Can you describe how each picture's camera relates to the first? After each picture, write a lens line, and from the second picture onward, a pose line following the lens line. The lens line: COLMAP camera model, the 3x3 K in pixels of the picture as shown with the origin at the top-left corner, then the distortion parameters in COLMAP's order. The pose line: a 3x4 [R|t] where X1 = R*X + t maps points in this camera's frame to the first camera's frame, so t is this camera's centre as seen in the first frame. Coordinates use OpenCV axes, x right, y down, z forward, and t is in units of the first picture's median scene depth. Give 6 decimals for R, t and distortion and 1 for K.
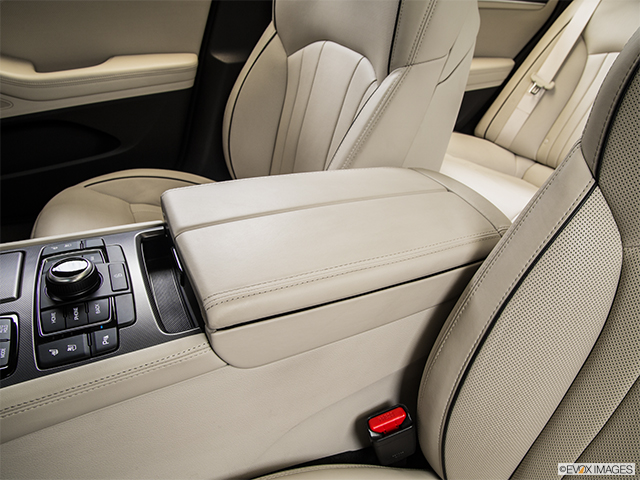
lens RADIAL K [[468.9, 0, 321.0], [0, 468.9, 221.6], [0, 0, 1]] dist [-0.120357, 0.043146]
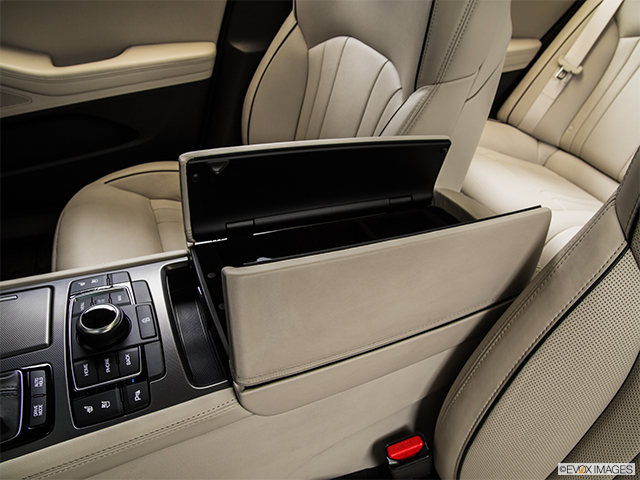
lens RADIAL K [[468.9, 0, 321.0], [0, 468.9, 221.6], [0, 0, 1]] dist [-0.120357, 0.043146]
pose [[0.999408, 0.016874, -0.029991, -0.017613], [-0.014397, 0.996612, 0.080972, -0.122839], [0.031255, -0.080492, 0.996265, 0.008542]]
